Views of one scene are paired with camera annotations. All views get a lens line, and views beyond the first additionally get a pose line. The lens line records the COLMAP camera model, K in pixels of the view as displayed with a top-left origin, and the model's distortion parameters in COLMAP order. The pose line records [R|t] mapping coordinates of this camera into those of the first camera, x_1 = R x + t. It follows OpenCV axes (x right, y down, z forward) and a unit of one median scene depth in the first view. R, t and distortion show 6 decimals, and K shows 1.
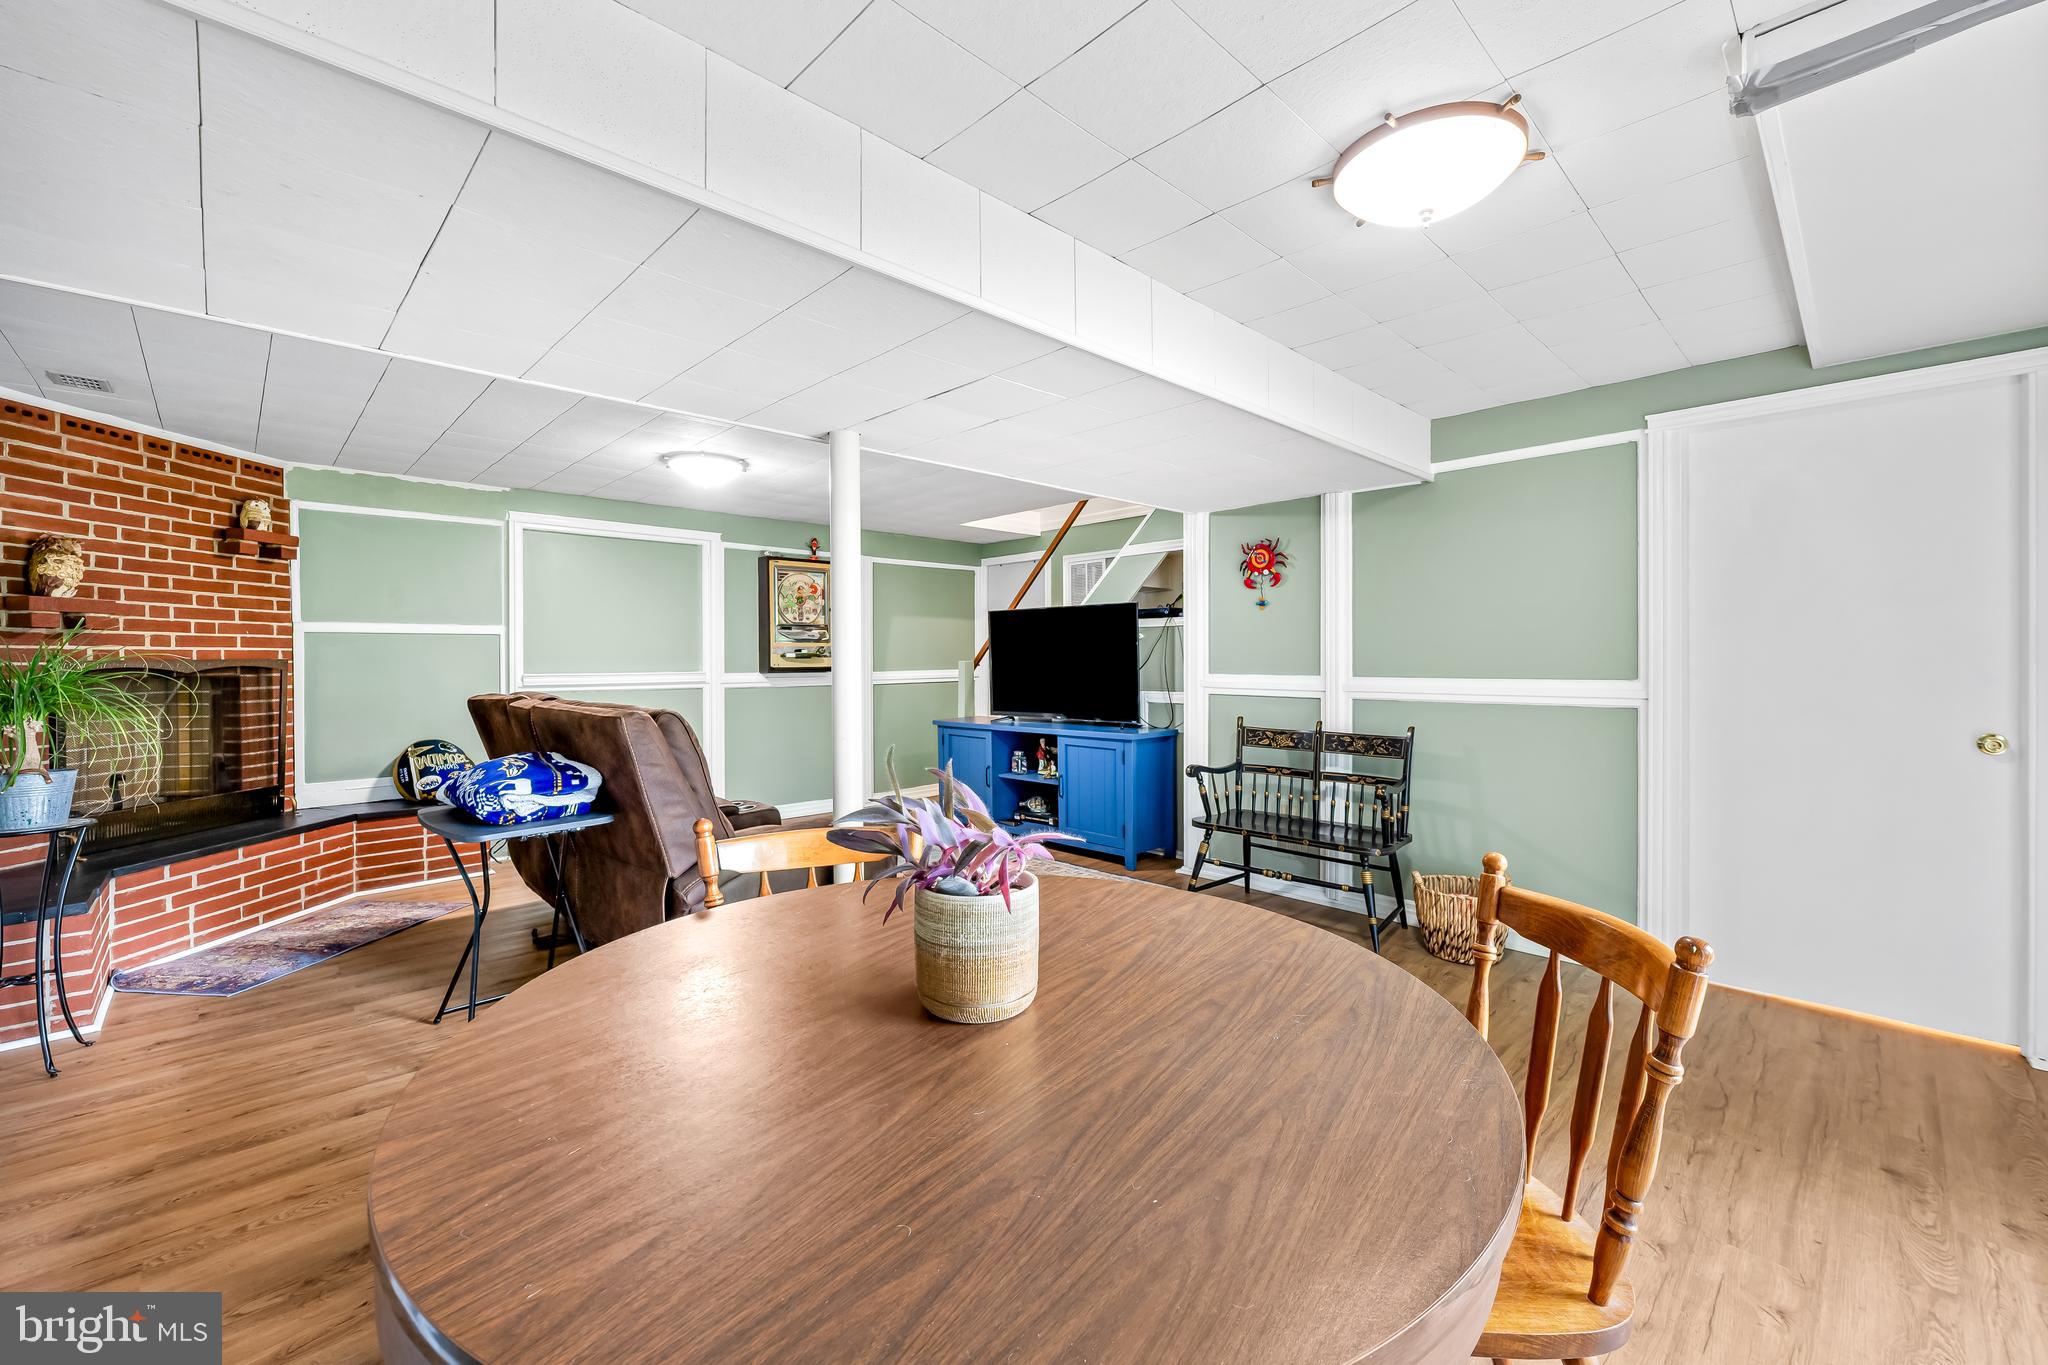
lens RADIAL K [[829.9, 0, 1023.6], [0, 829.9, 668.1], [0, 0, 1]] dist [-0.001342, -0.000037]
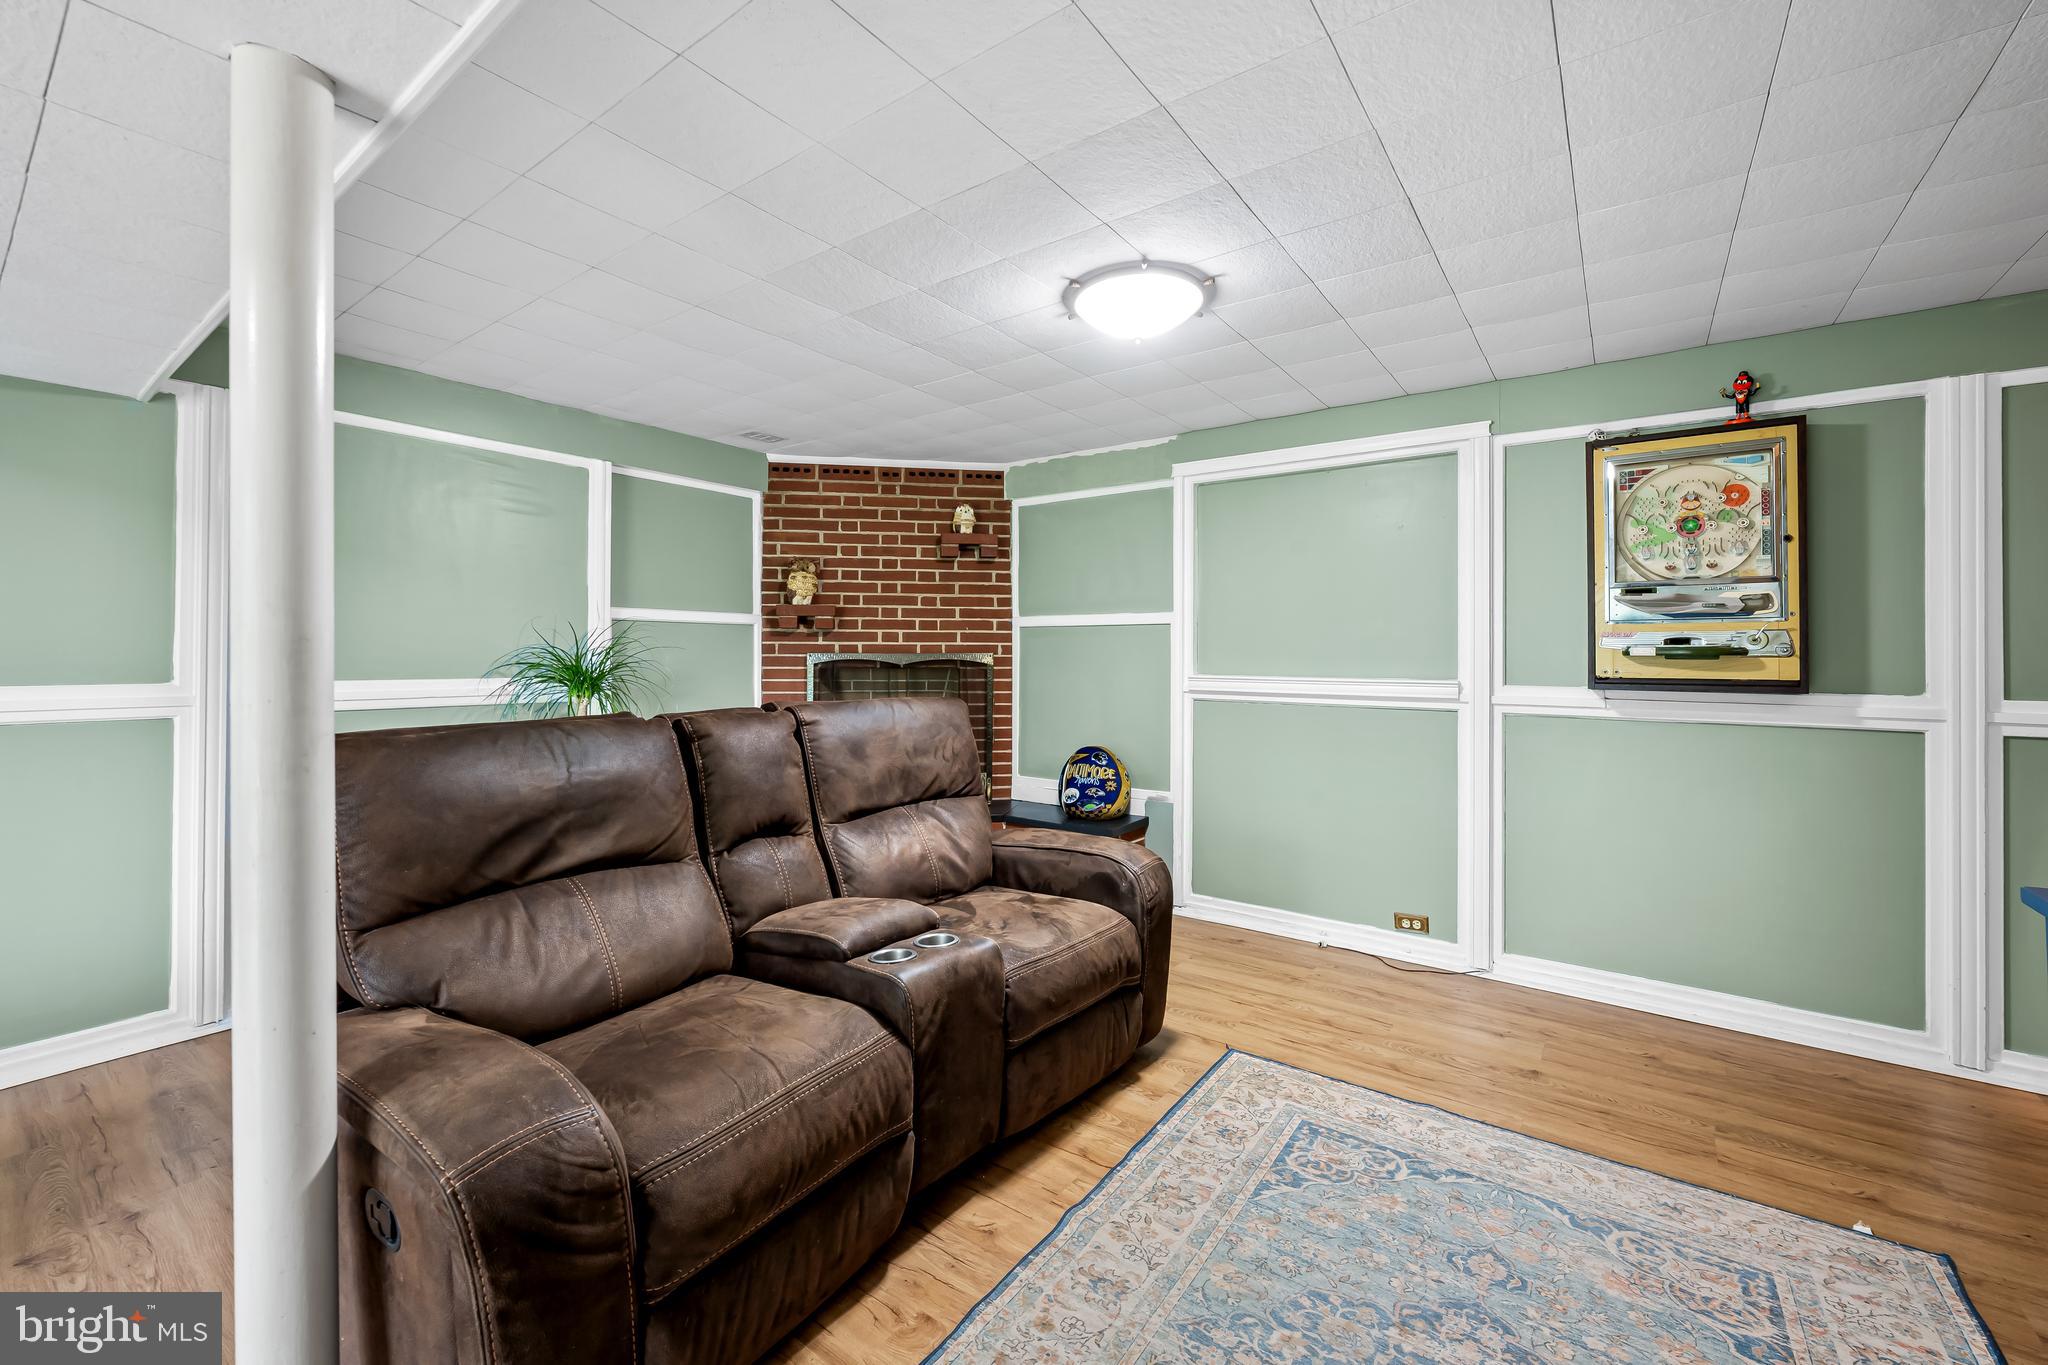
lens RADIAL K [[843.4, 0, 1008.6], [0, 843.4, 648.3], [0, 0, 1]] dist [-0.002726, 0.000115]
pose [[0.166994, -0.001911, -0.985956, 0.170607], [-0.018459, 0.999817, -0.005065, -0.012953], [0.985785, 0.019045, 0.166928, 0.907690]]
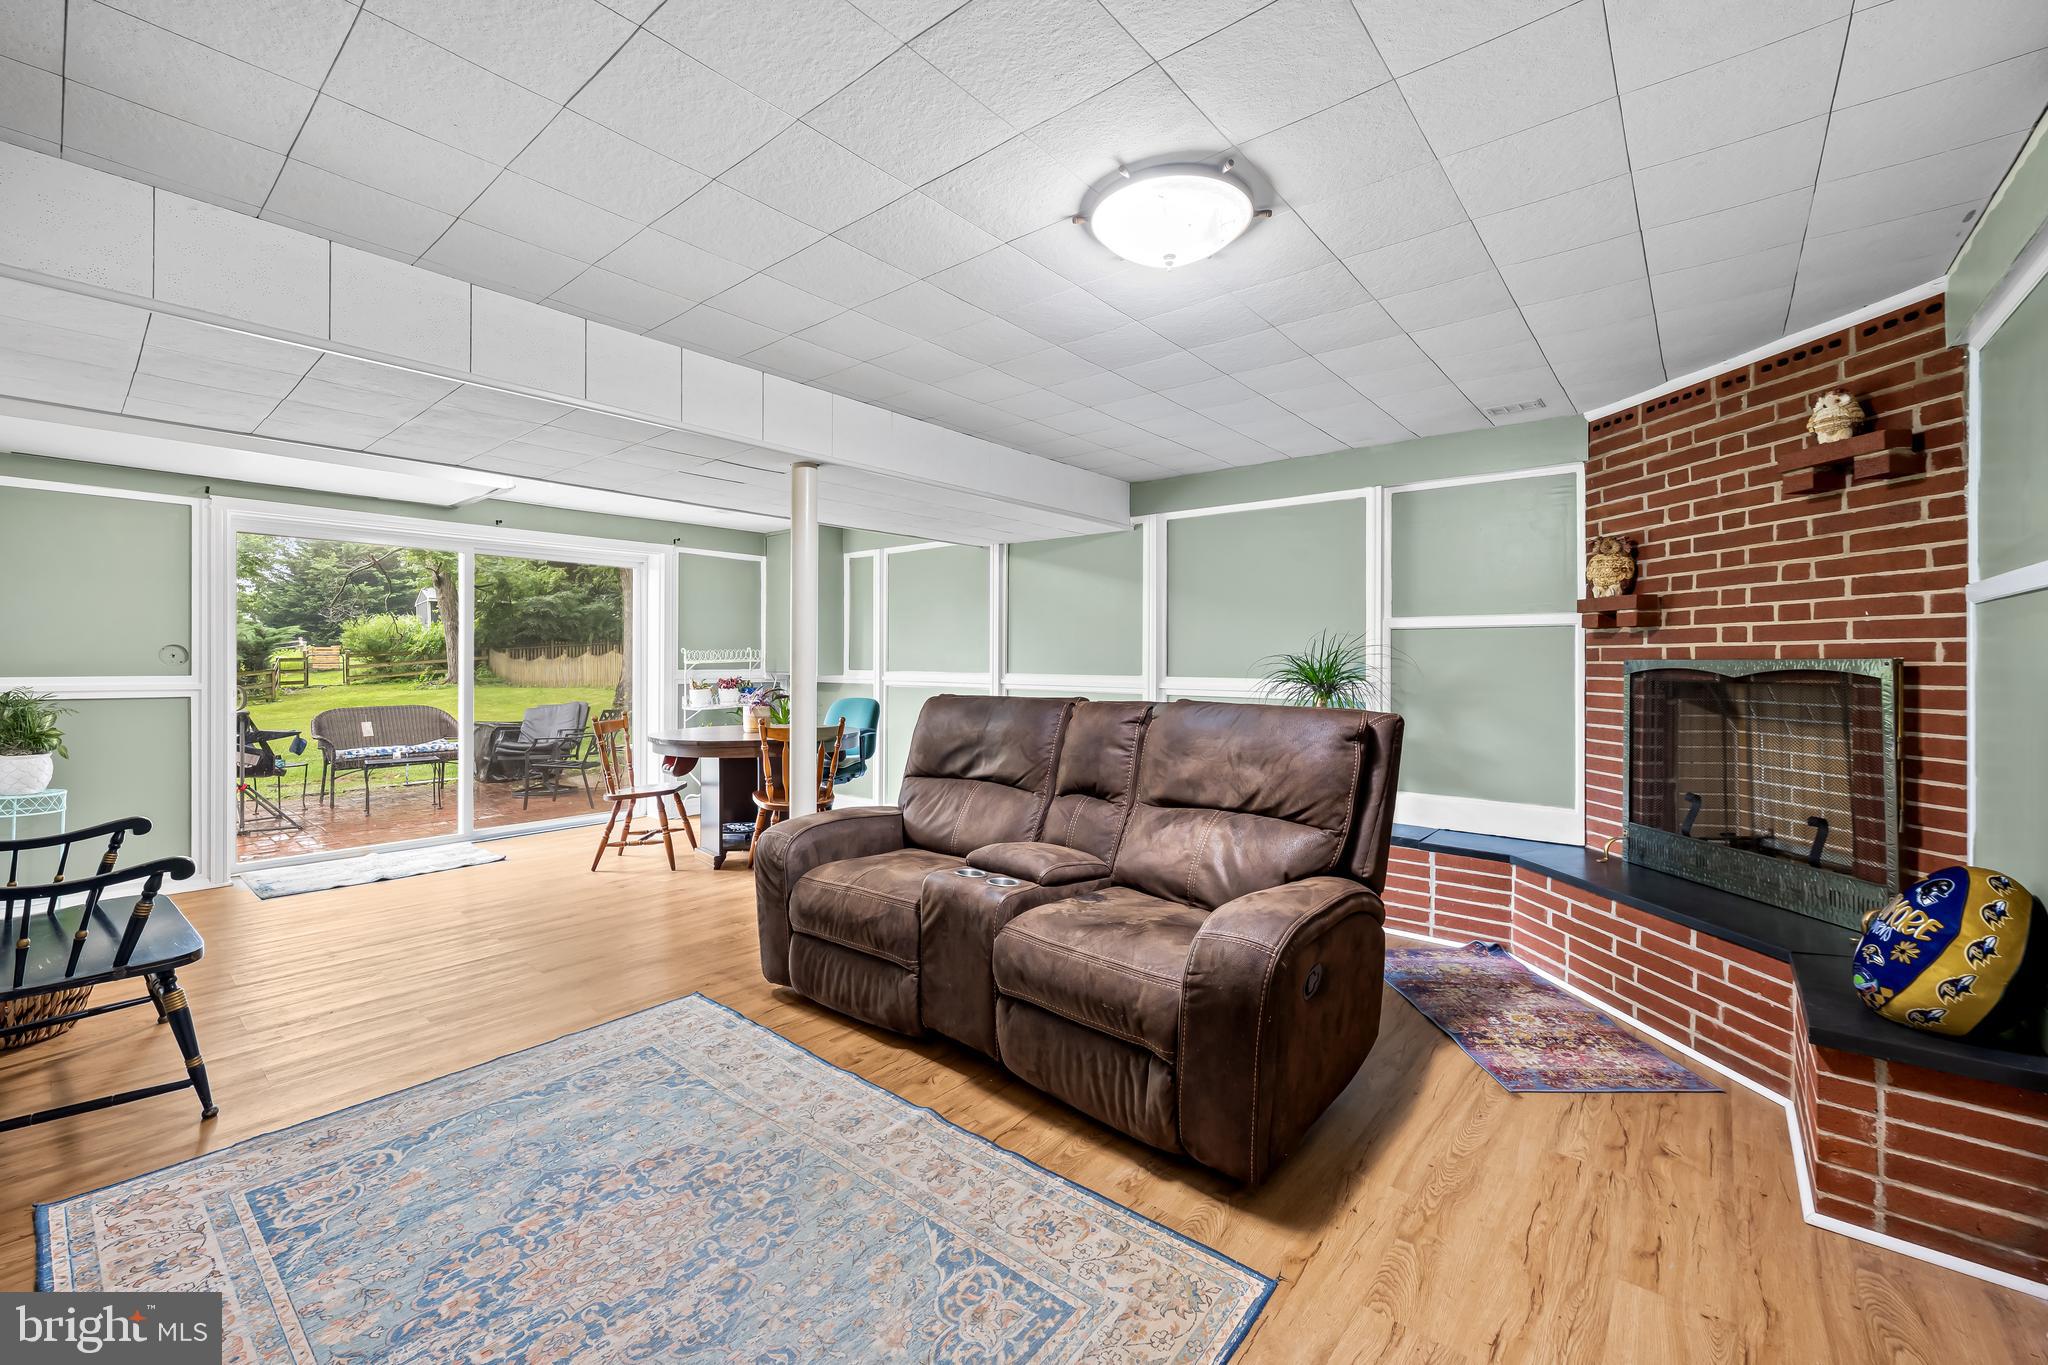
lens RADIAL K [[823.7, 0, 1026.6], [0, 823.7, 669.5], [0, 0, 1]] dist [-0.005267, -0.000322]
pose [[-0.993740, 0.002908, -0.111683, -0.287281], [0.000018, 0.999665, 0.025869, -0.018935], [0.111721, 0.025705, -0.993407, 1.580776]]
